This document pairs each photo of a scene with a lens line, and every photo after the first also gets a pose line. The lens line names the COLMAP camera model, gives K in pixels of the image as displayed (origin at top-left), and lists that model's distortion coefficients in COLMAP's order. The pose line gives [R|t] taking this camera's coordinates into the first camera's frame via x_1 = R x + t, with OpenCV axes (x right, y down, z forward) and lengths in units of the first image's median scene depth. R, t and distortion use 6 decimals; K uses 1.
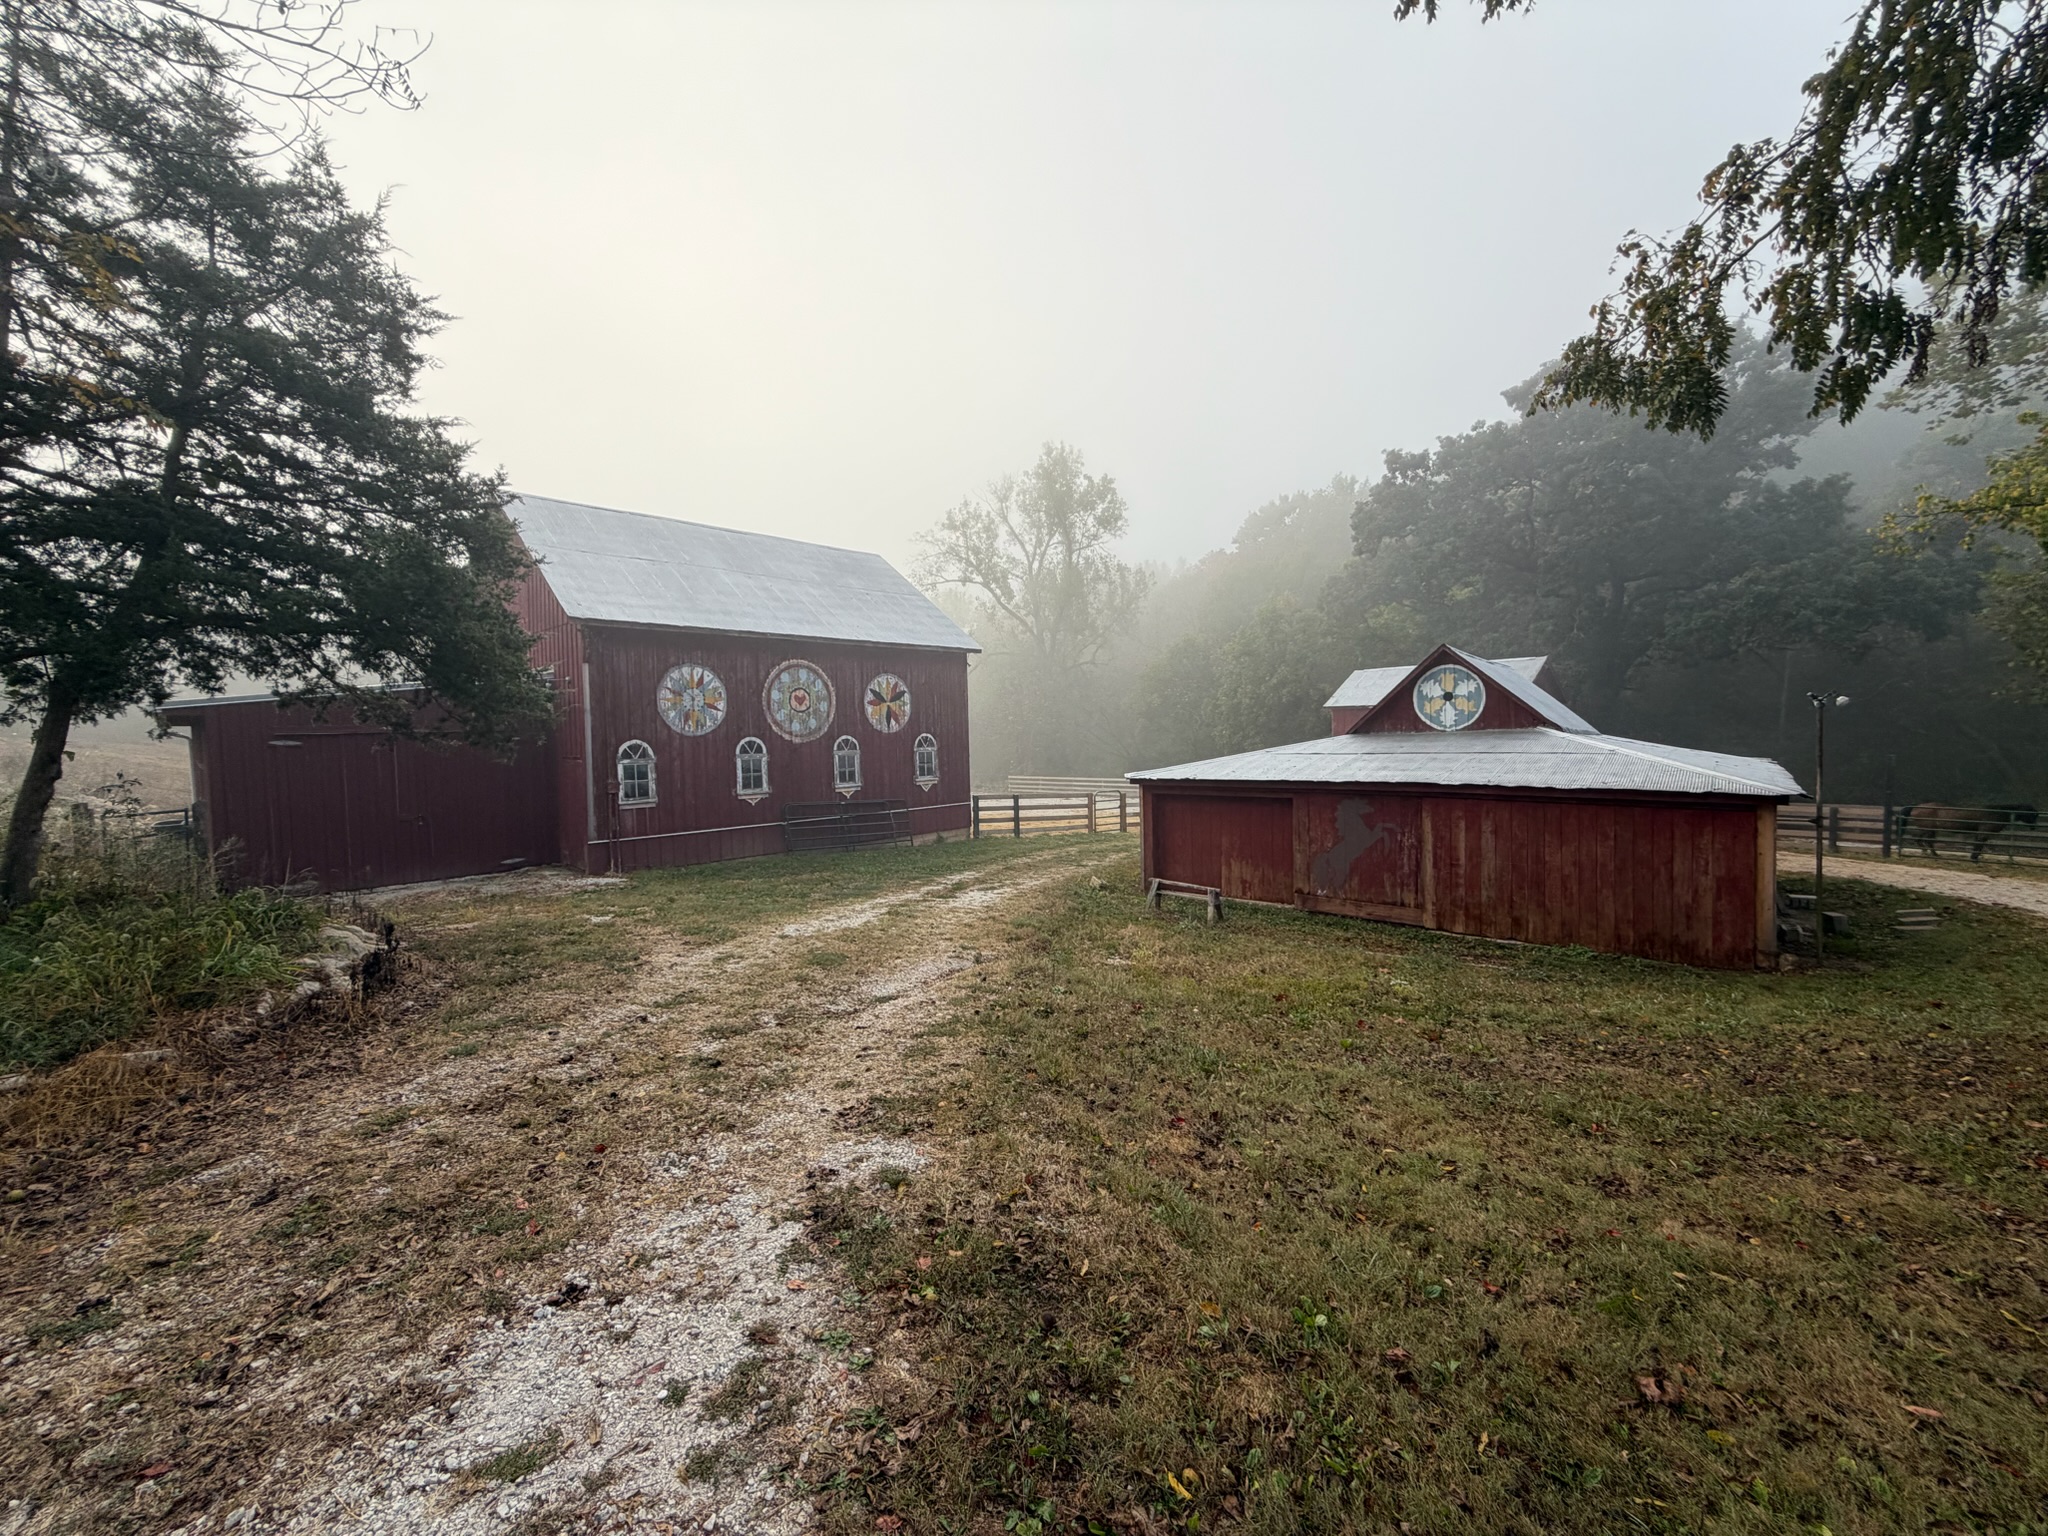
lens RADIAL K [[817.5, 0, 1018.8], [0, 817.5, 769.3], [0, 0, 1]] dist [-0.021504, -0.000048]
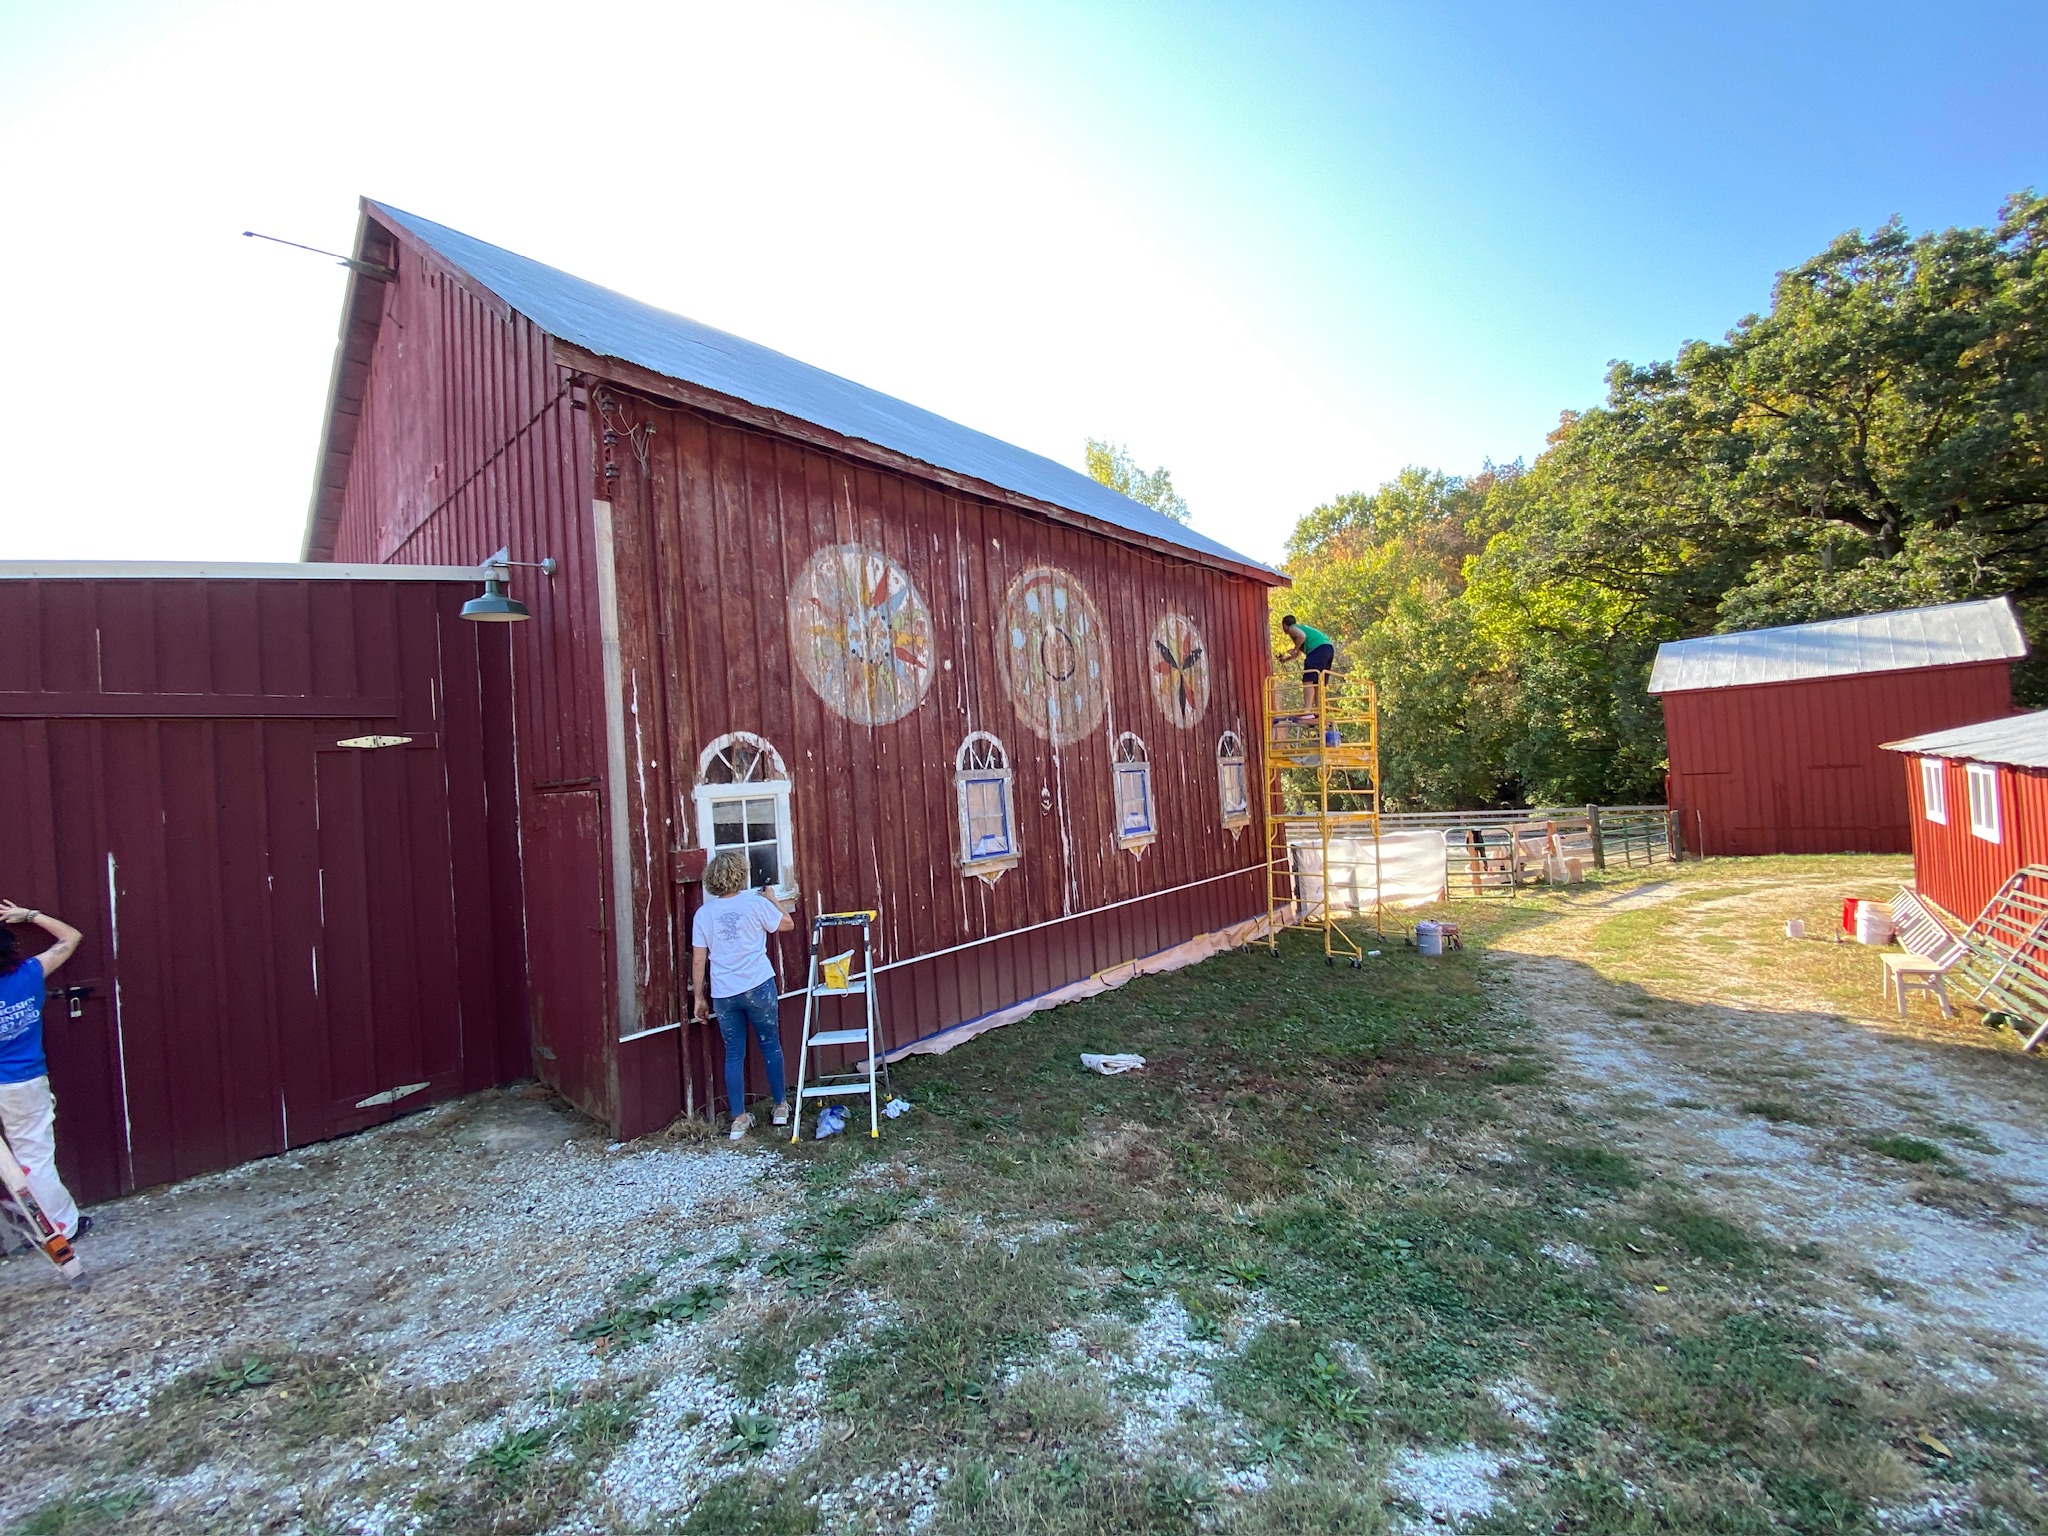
lens RADIAL K [[829.3, 0, 1032.3], [0, 829.3, 775.9], [0, 0, 1]] dist [0.018934, 0.000061]
pose [[0.997334, -0.051797, 0.051395, -0.315443], [0.054646, 0.996953, -0.055666, 0.010230], [-0.048355, 0.058326, 0.997126, 0.542804]]
